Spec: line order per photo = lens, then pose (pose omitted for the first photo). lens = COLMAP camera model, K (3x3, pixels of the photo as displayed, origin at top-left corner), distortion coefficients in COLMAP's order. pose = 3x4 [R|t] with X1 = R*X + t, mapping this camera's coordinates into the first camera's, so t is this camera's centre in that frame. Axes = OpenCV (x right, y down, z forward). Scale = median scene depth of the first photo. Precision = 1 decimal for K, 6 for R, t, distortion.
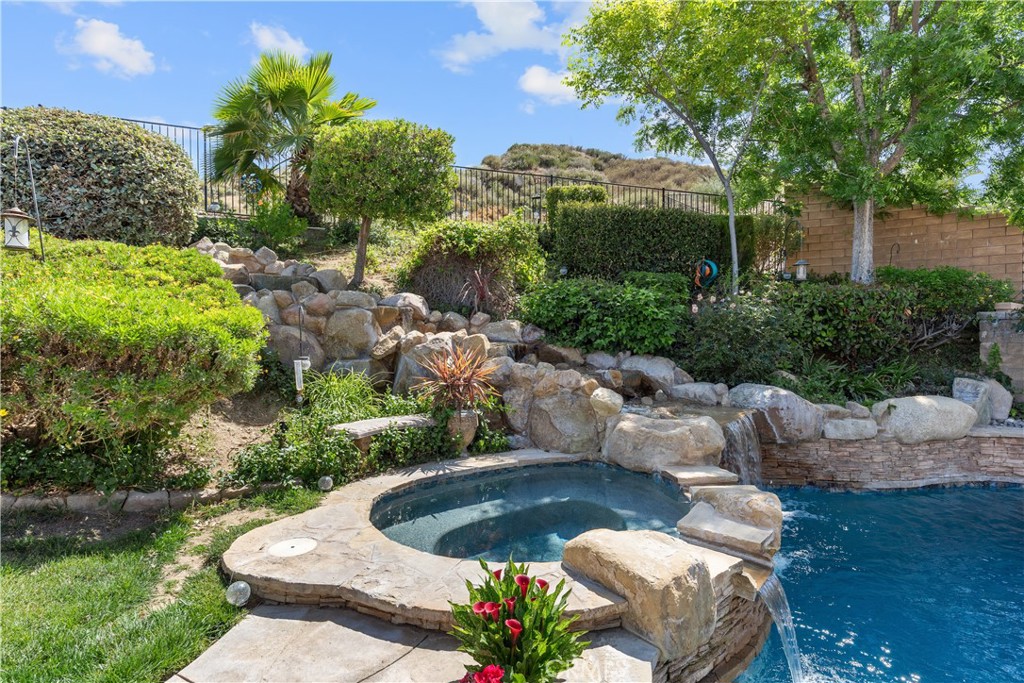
lens RADIAL K [[544.1, 0, 514.3], [0, 544.1, 339.0], [0, 0, 1]] dist [-0.002585, -0.000092]
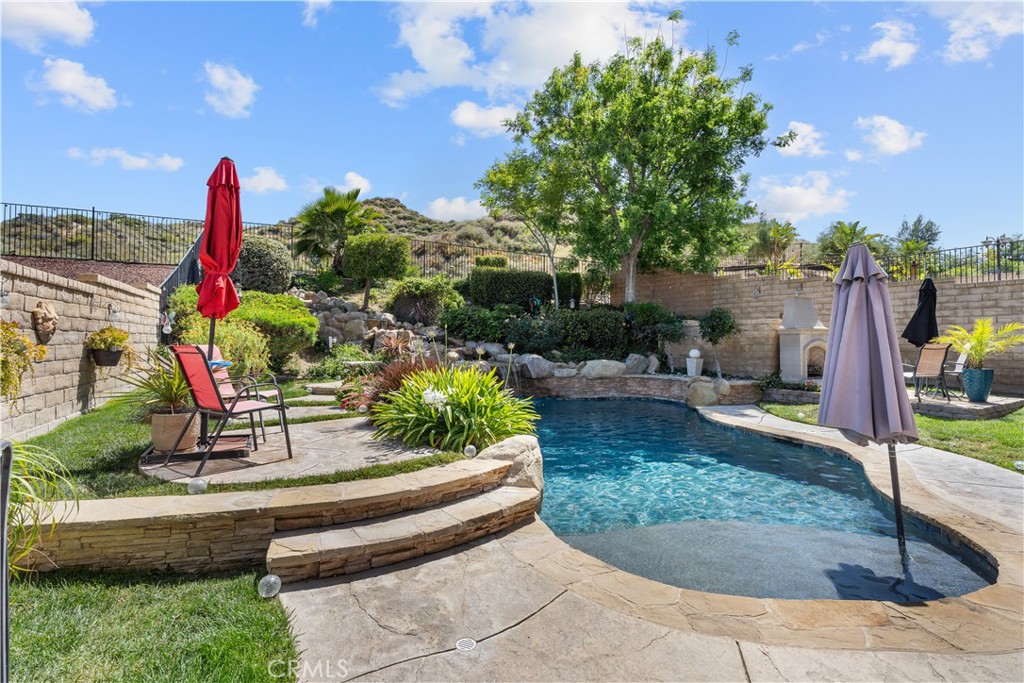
lens RADIAL K [[467.9, 0, 514.9], [0, 467.9, 339.4], [0, 0, 1]] dist [-0.001664, -0.000066]
pose [[0.999011, 0.009113, -0.043519, 0.434476], [-0.010515, 0.999430, -0.032077, 0.080106], [0.043201, 0.032503, 0.998538, -0.902298]]
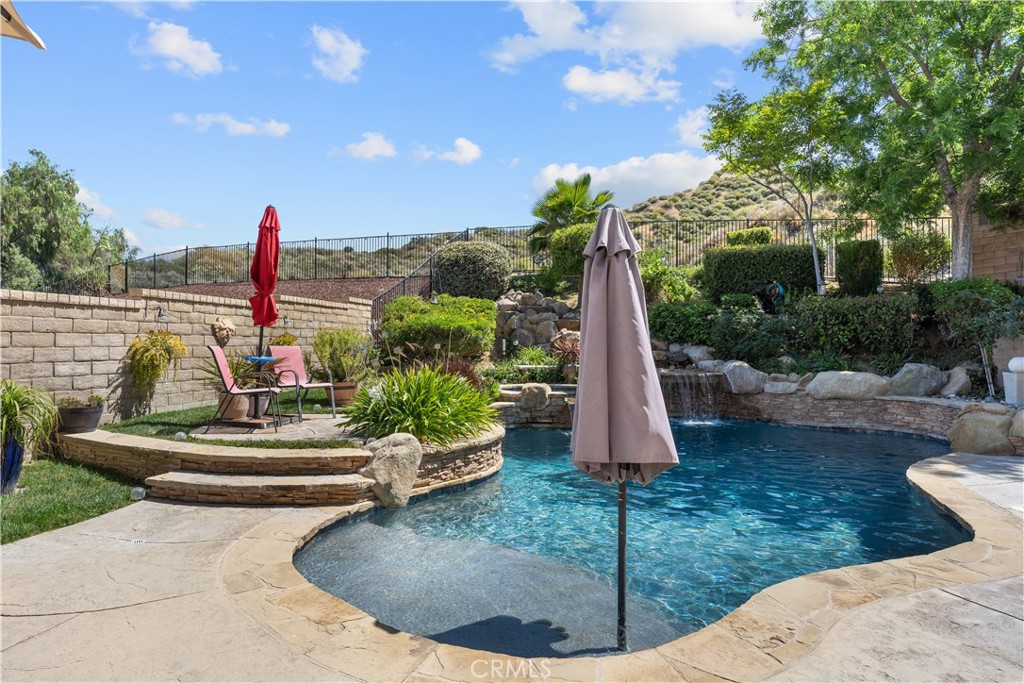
lens RADIAL K [[583.6, 0, 505.4], [0, 583.6, 338.3], [0, 0, 1]] dist [-0.000591, 0.000573]
pose [[0.739932, 0.000221, -0.672682, 1.058567], [-0.025146, 0.999310, -0.027332, 0.076154], [0.672212, 0.037140, 0.739427, -0.779210]]
